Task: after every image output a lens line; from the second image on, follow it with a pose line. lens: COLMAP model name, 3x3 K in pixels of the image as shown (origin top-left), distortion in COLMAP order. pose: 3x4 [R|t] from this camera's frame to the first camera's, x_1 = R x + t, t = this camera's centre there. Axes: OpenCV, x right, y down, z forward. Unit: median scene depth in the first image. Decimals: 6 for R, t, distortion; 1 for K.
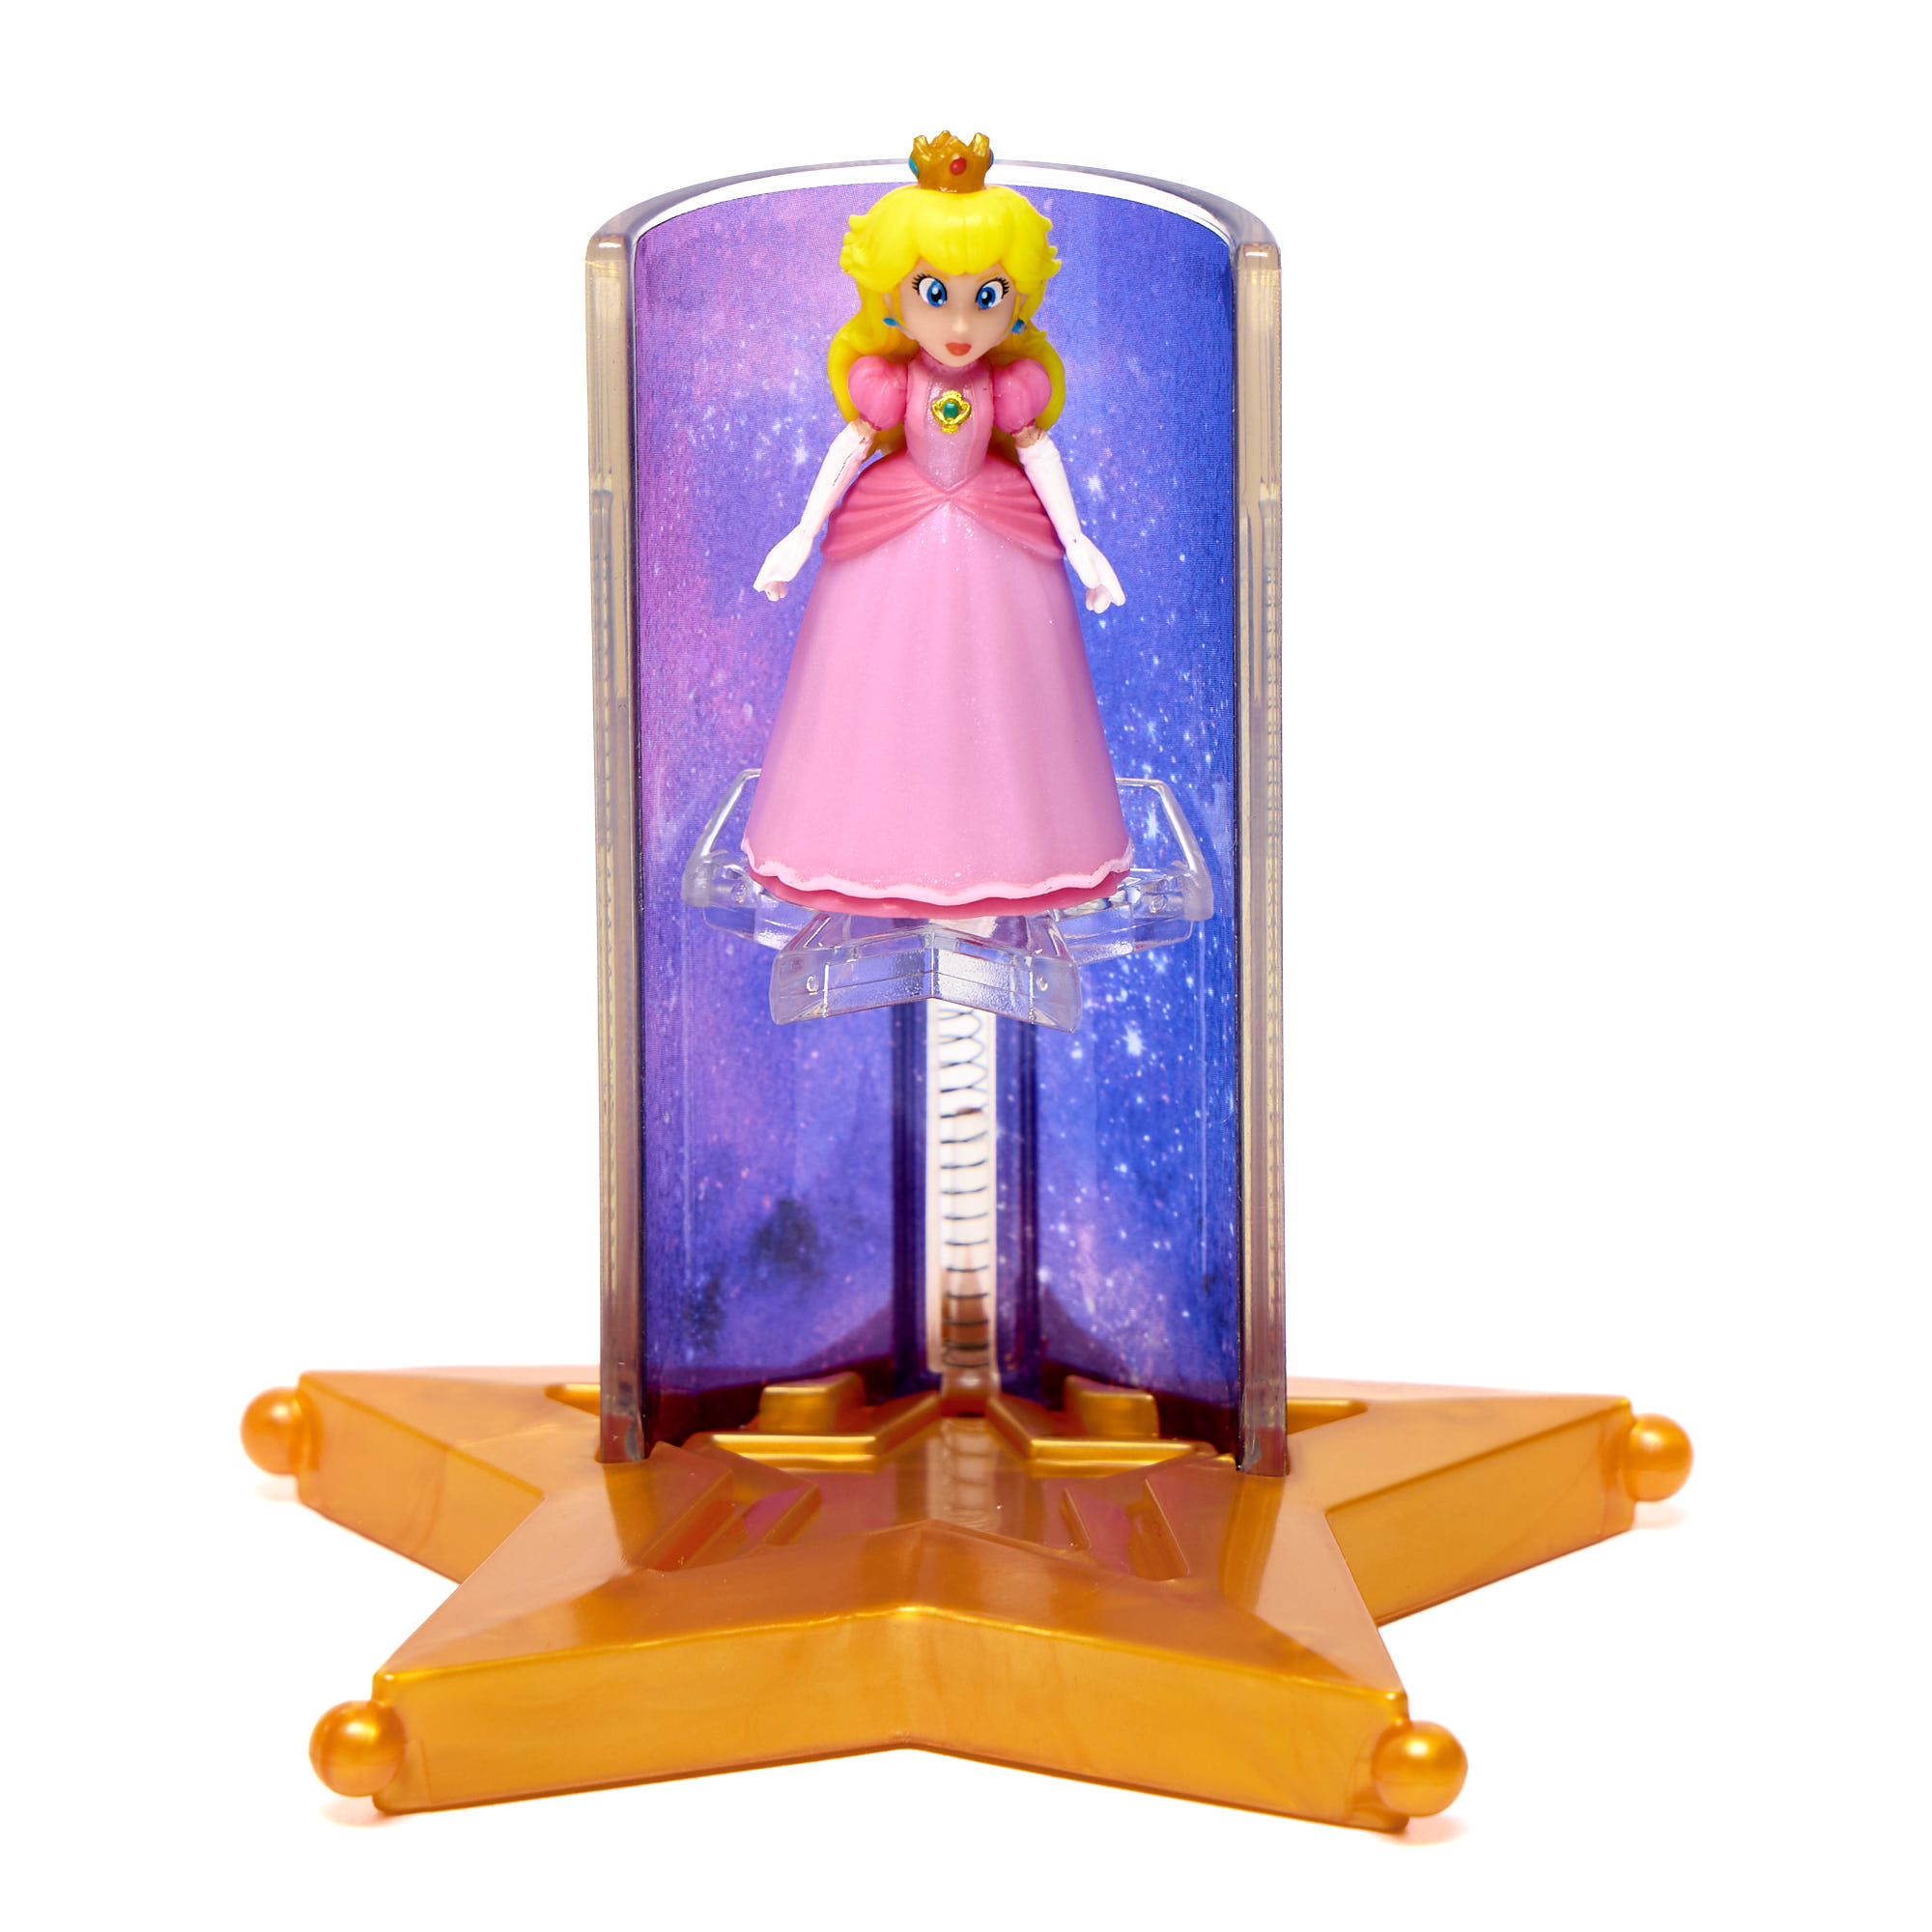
lens RADIAL K [[13618.1, 0, 966.0], [0, 13618.1, 966.0], [0, 0, 1]] dist [0.407728, 2.158094]
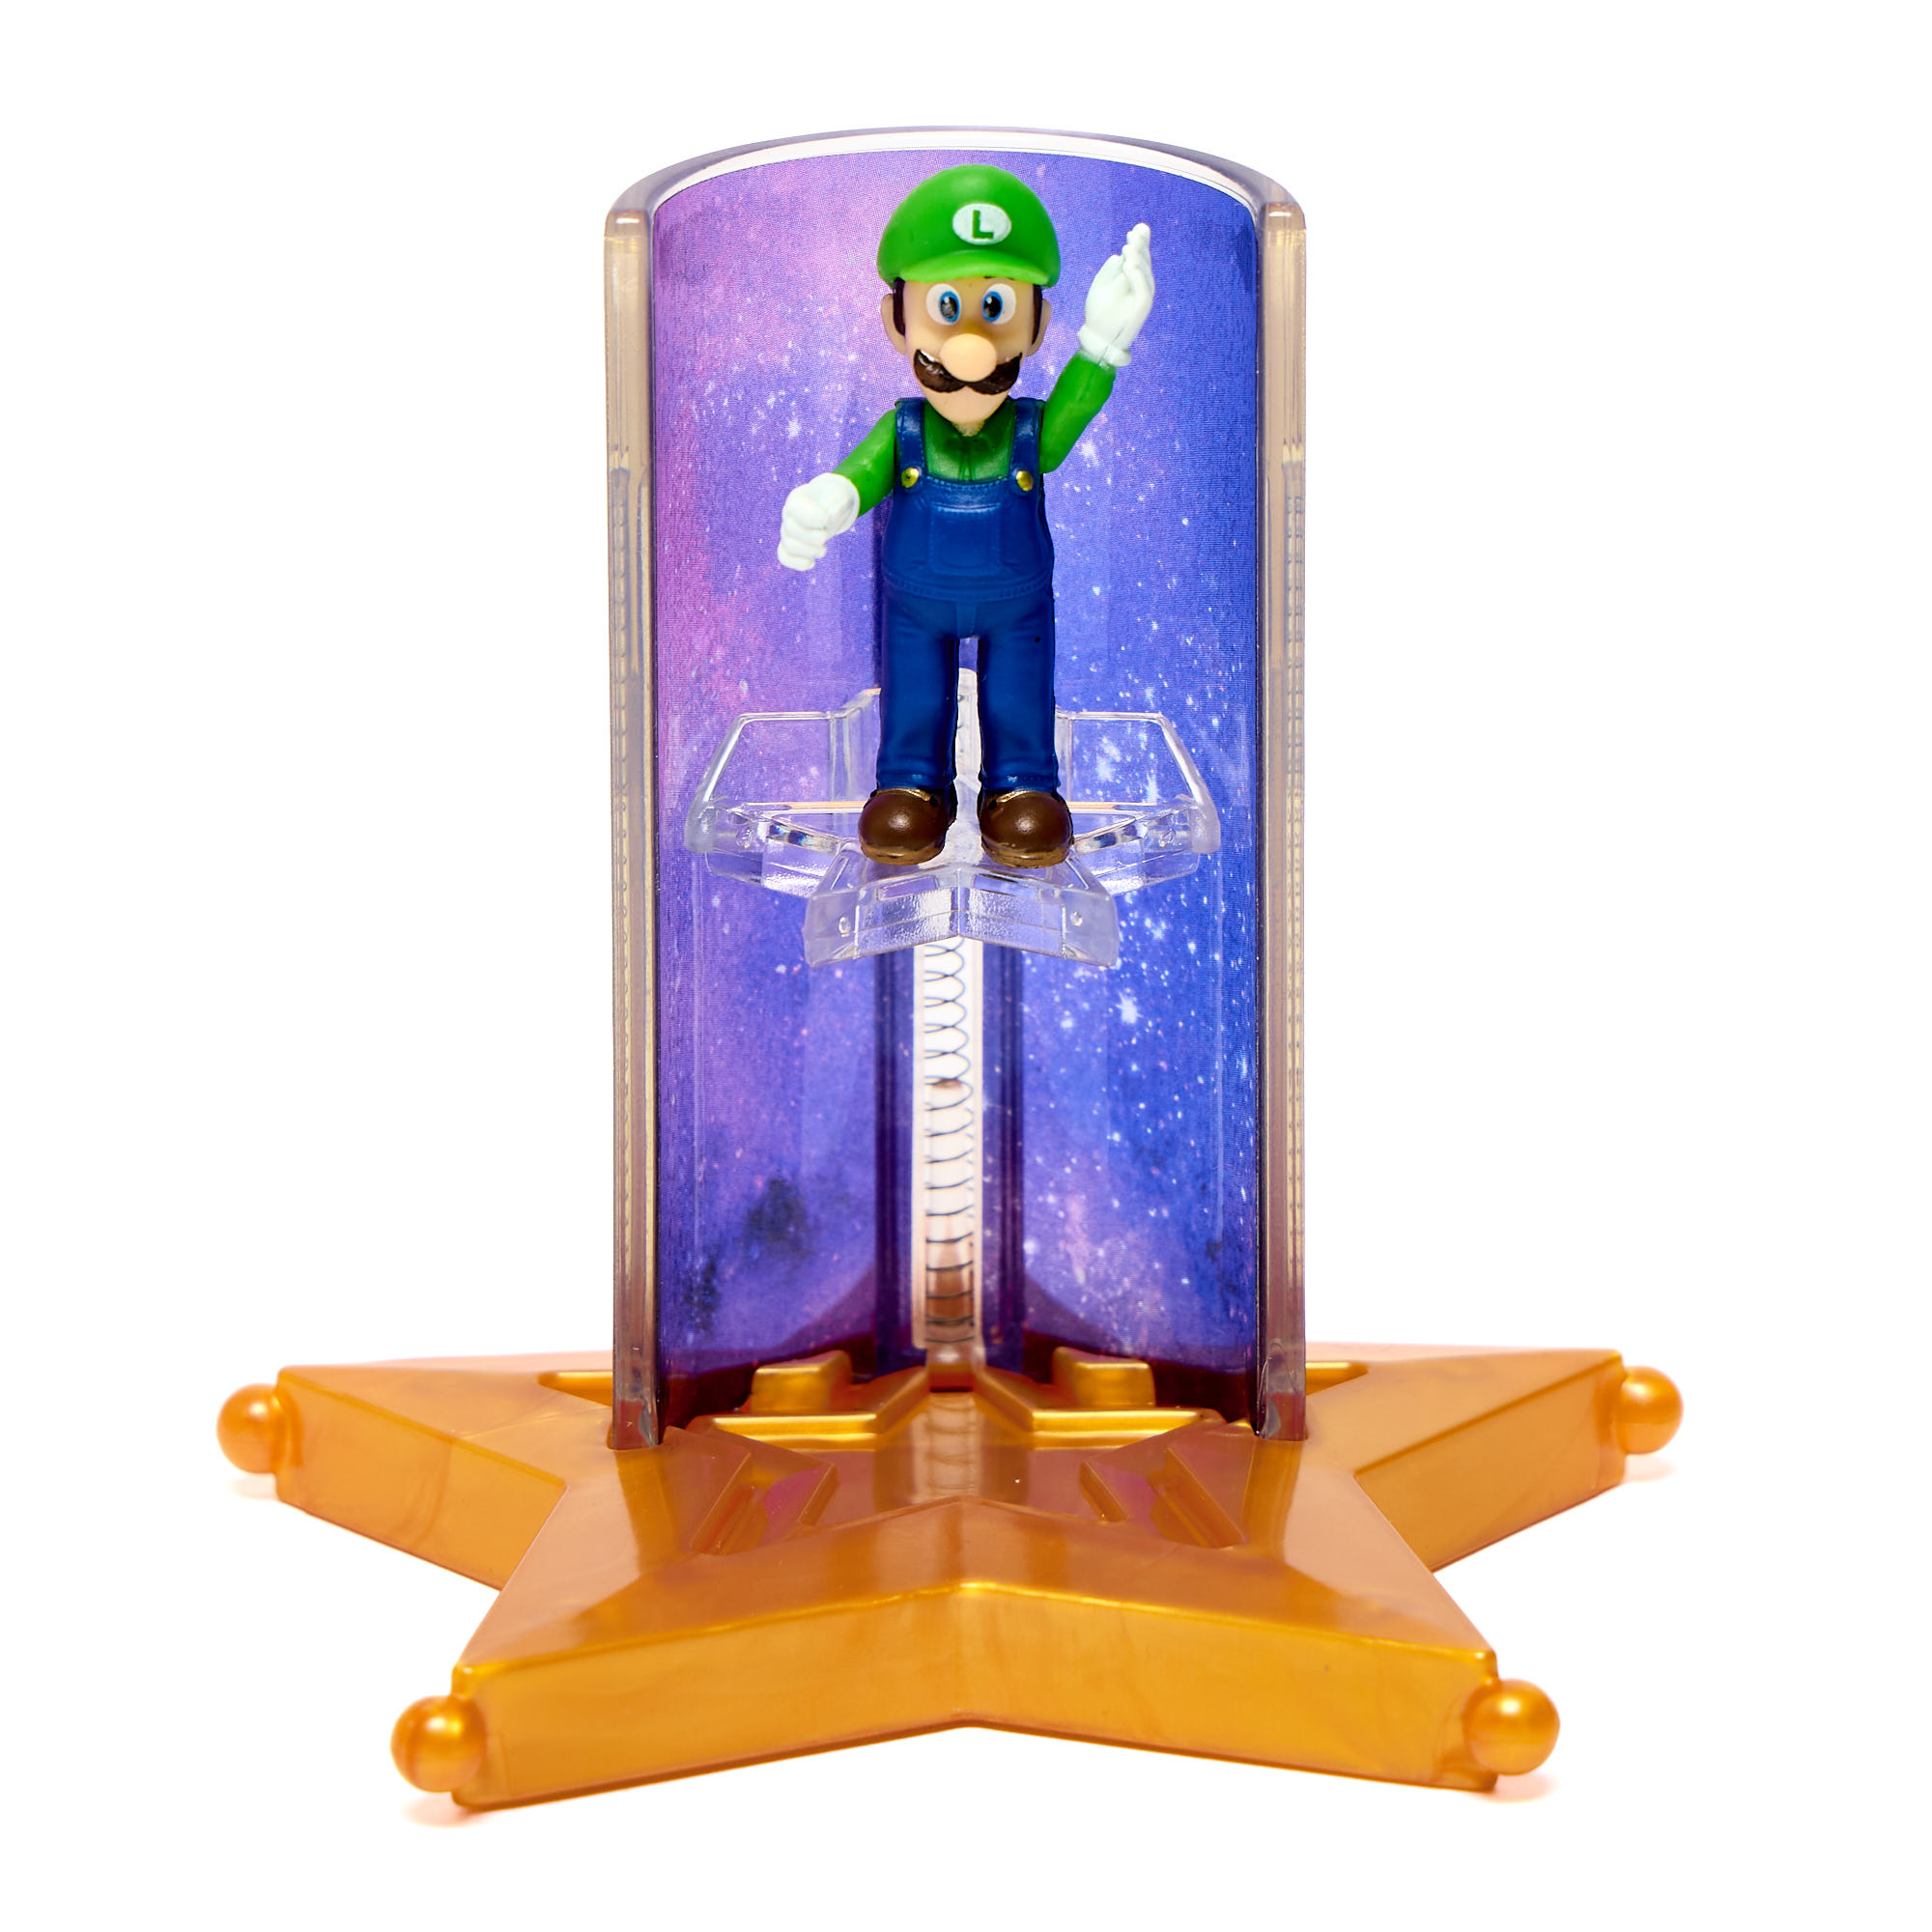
lens RADIAL K [[13618.1, 0, 966.0], [0, 13618.1, 966.0], [0, 0, 1]] dist [0.407728, 2.158094]
pose [[0.993878, -0.029167, 0.106561, -0.105515], [0.029096, 0.999574, 0.002225, -0.000175], [-0.106581, 0.000890, 0.994304, 0.011201]]
